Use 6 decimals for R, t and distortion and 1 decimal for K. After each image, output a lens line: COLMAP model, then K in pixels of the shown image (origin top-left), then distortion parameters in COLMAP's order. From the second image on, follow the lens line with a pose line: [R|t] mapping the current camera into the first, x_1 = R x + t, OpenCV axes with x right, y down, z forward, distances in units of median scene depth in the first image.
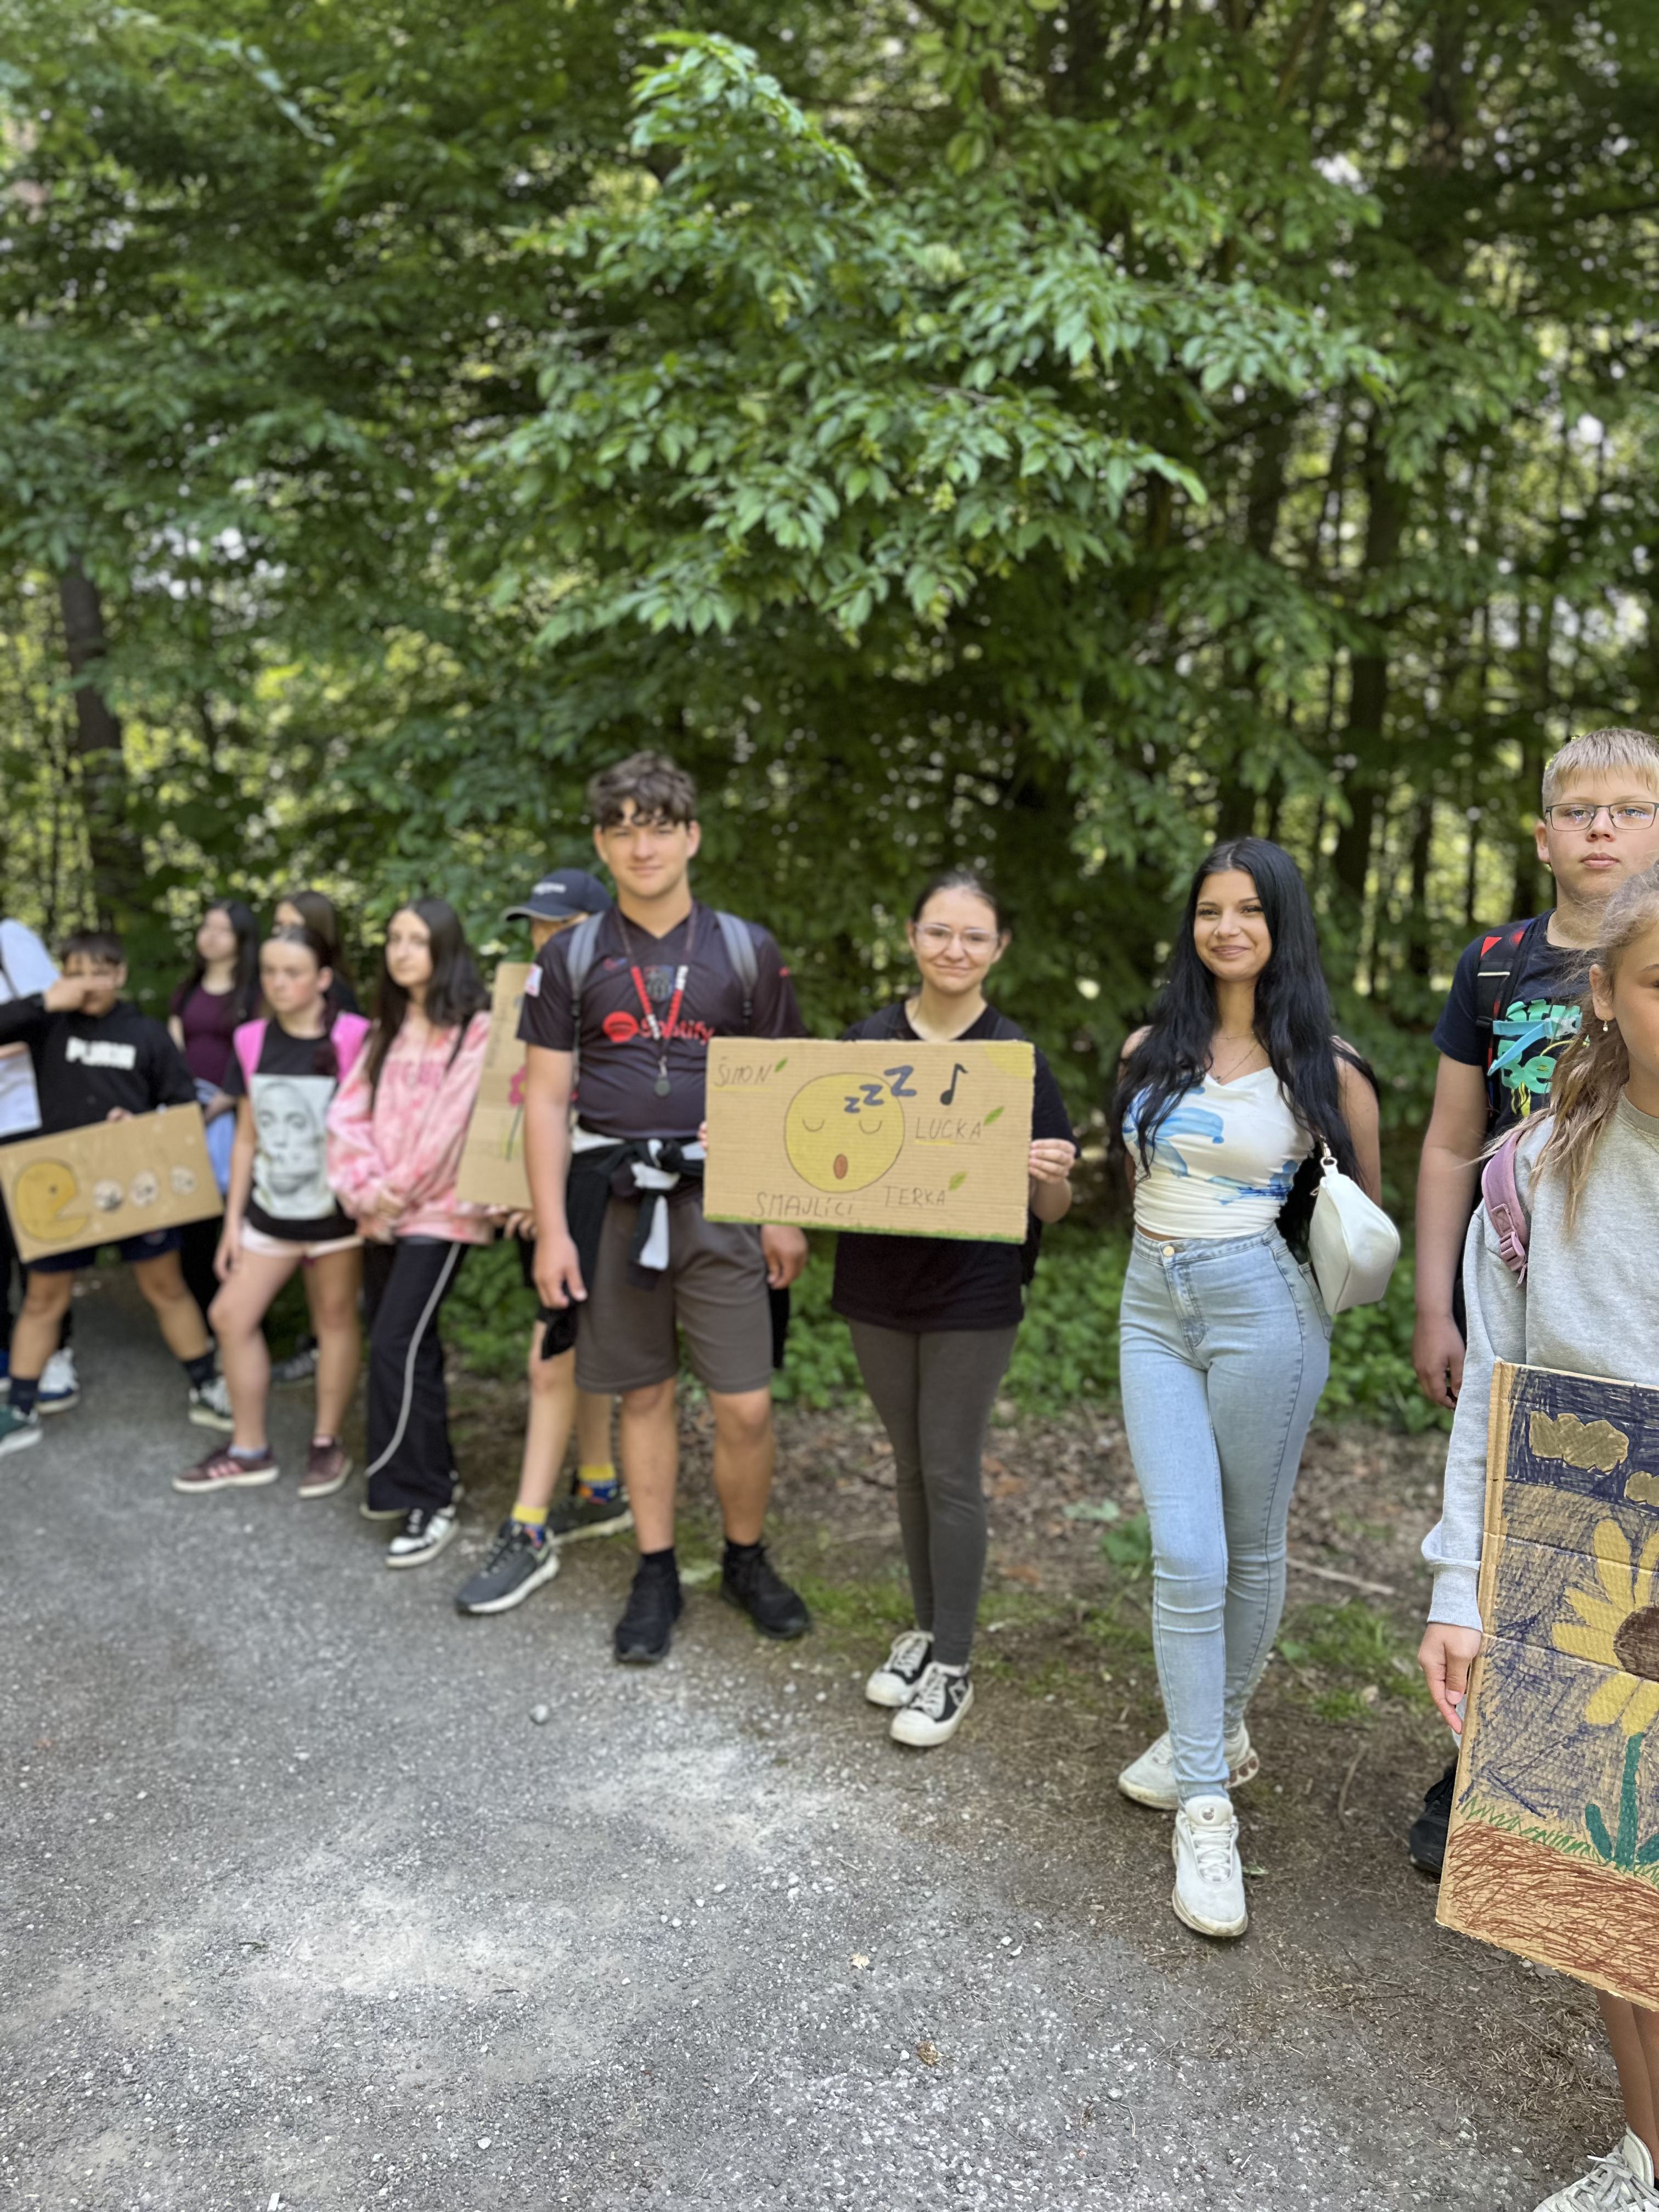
lens RADIAL K [[1580.6, 0, 829.5], [0, 1580.6, 1106.0], [0, 0, 1]] dist [-0.004826, -0.002810]
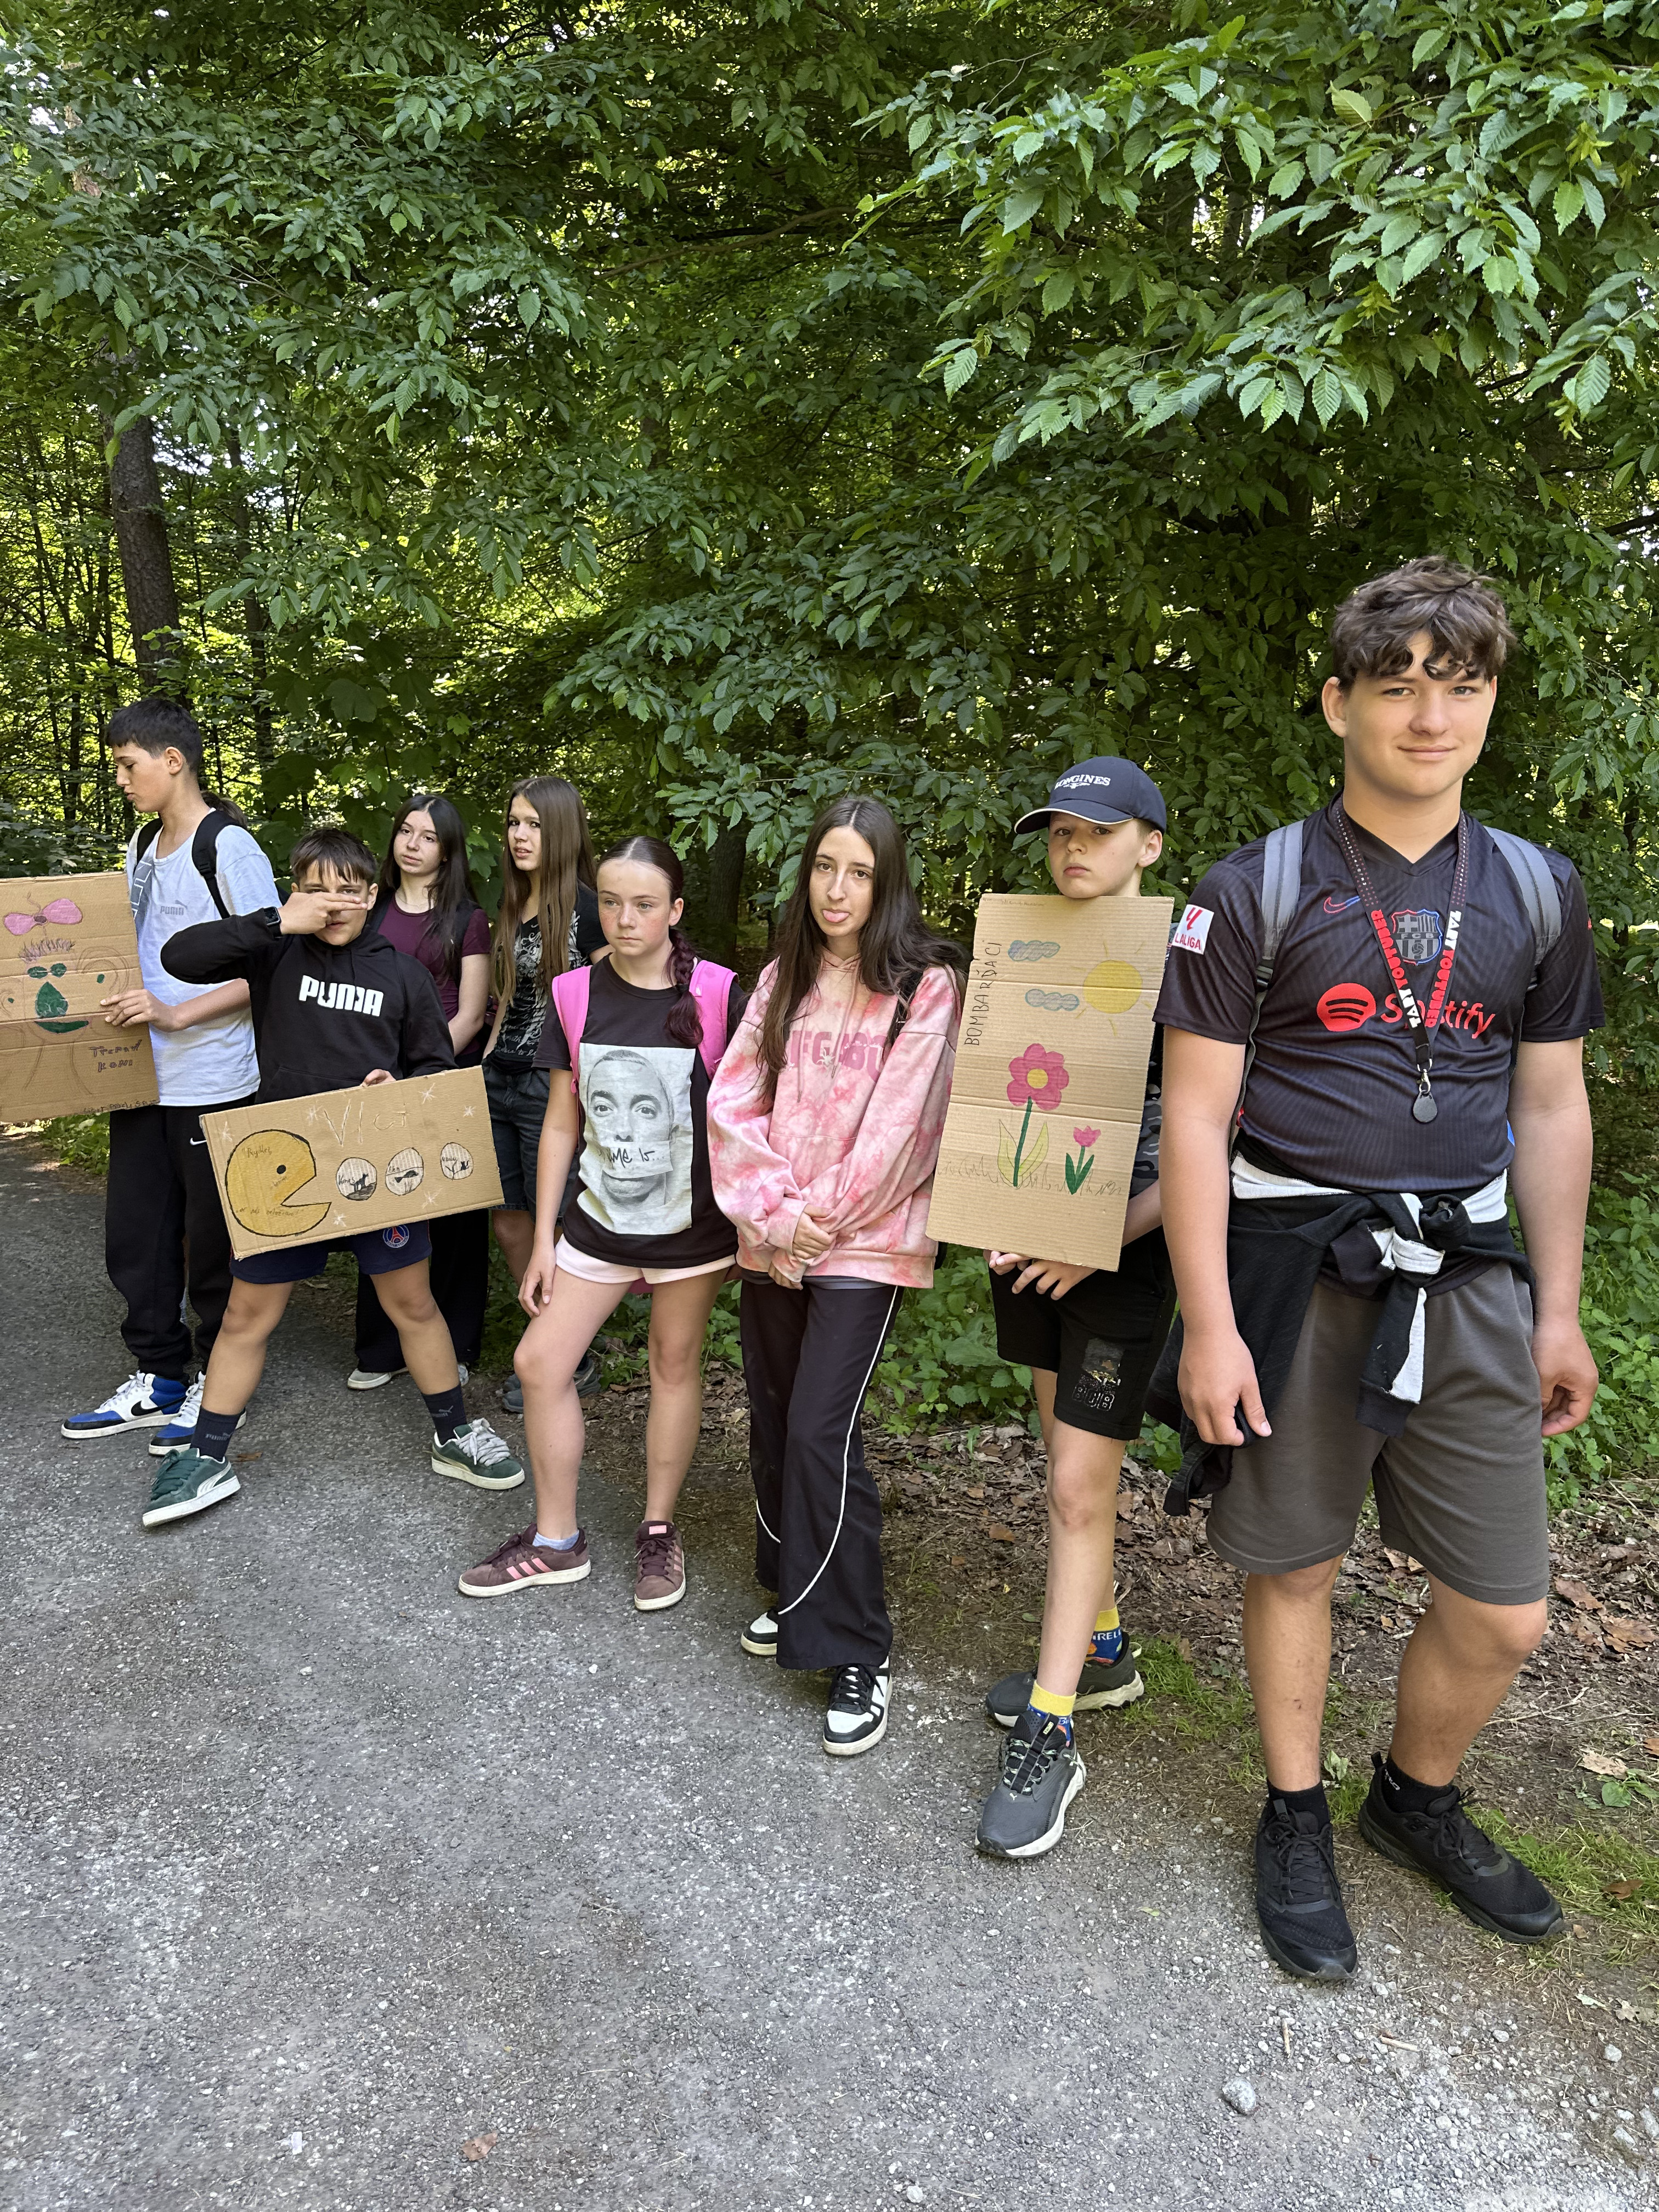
lens RADIAL K [[1493.1, 0, 829.5], [0, 1493.1, 1106.0], [0, 0, 1]] dist [-0.046644, -0.002743]
pose [[0.999796, 0.018234, 0.008715, -0.282341], [-0.018656, 0.998517, 0.051150, -0.030783], [-0.007769, -0.051302, 0.998653, 0.344683]]
